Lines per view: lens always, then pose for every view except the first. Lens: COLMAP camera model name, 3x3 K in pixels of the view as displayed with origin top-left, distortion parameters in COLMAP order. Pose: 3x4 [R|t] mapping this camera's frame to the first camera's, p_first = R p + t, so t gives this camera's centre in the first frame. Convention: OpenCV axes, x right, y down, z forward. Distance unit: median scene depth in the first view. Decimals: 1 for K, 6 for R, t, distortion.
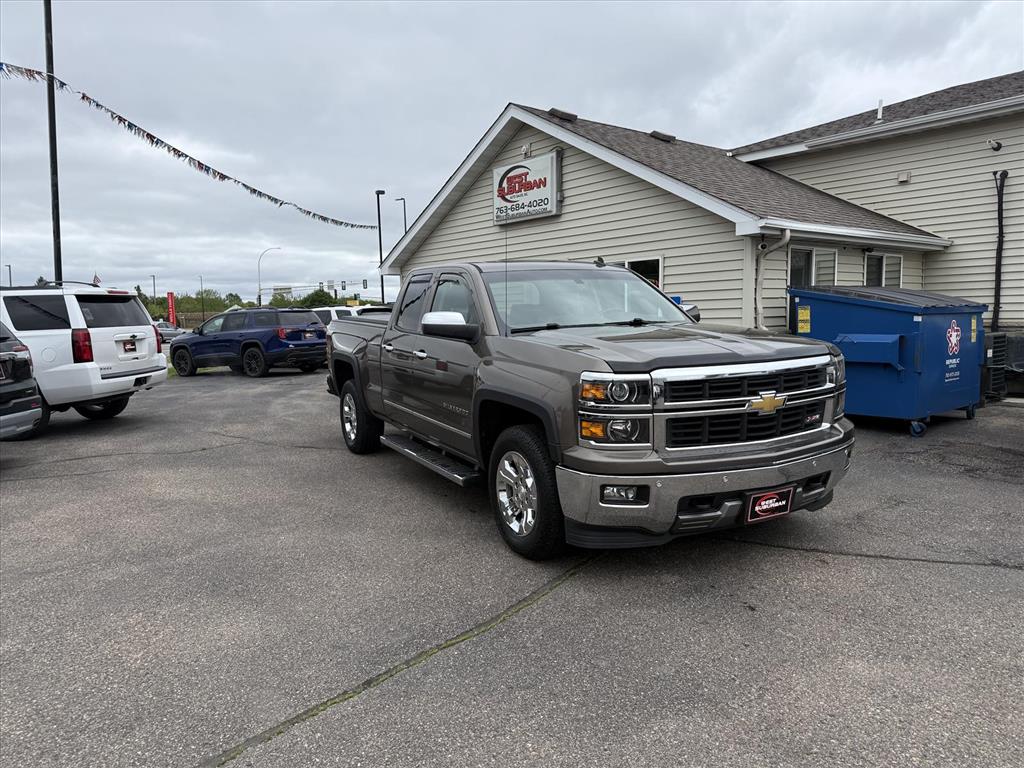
lens RADIAL K [[713.3, 0, 510.4], [0, 713.3, 390.5], [0, 0, 1]] dist [0.078486, -0.099203]
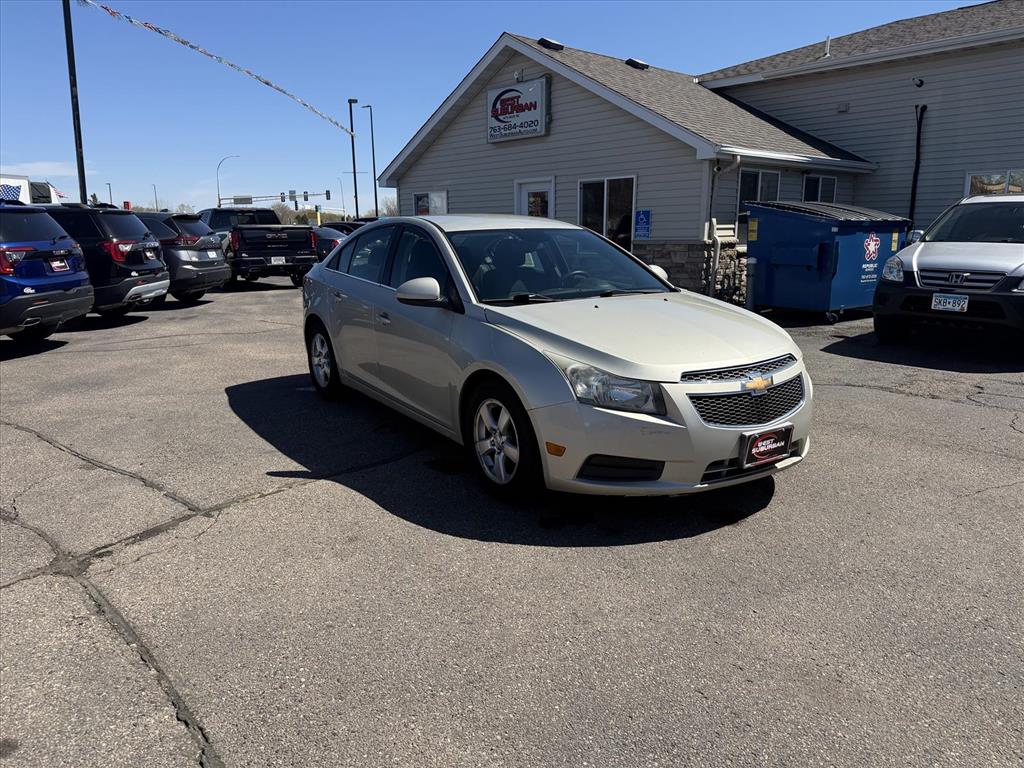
lens RADIAL K [[719.3, 0, 507.9], [0, 719.3, 389.3], [0, 0, 1]] dist [0.040975, -0.053372]
pose [[0.998838, 0.002075, 0.048155, -0.048381], [-0.007463, 0.993684, 0.111969, 0.028190], [-0.047619, -0.112198, 0.992544, -0.183339]]
